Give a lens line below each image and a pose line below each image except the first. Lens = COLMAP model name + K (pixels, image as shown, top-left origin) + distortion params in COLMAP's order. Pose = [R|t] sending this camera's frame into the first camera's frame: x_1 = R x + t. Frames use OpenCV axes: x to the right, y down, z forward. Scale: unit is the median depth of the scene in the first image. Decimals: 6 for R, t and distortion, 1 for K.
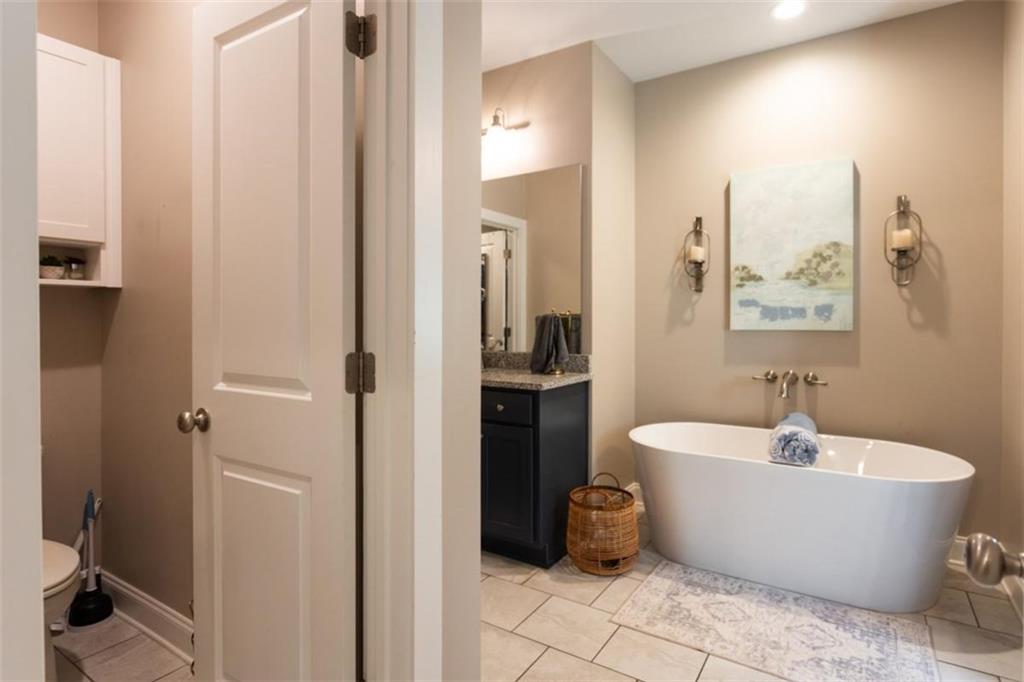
lens RADIAL K [[553.1, 0, 510.8], [0, 553.1, 321.4], [0, 0, 1]] dist [0.000774, 0.000083]
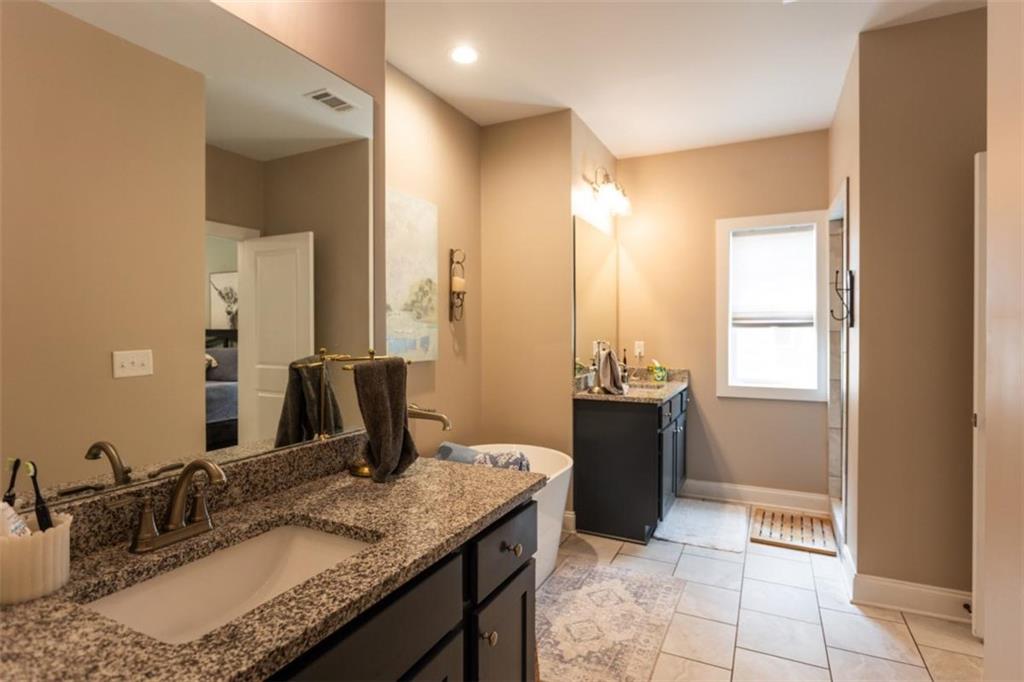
lens RADIAL K [[519.4, 0, 512.0], [0, 519.4, 341.0], [0, 0, 1]] dist [0.001048, 0.000068]
pose [[-0.116226, -0.021447, 0.992991, -0.464242], [0.006734, 0.999727, 0.022381, -0.046066], [-0.993200, 0.009289, -0.116049, 1.004616]]
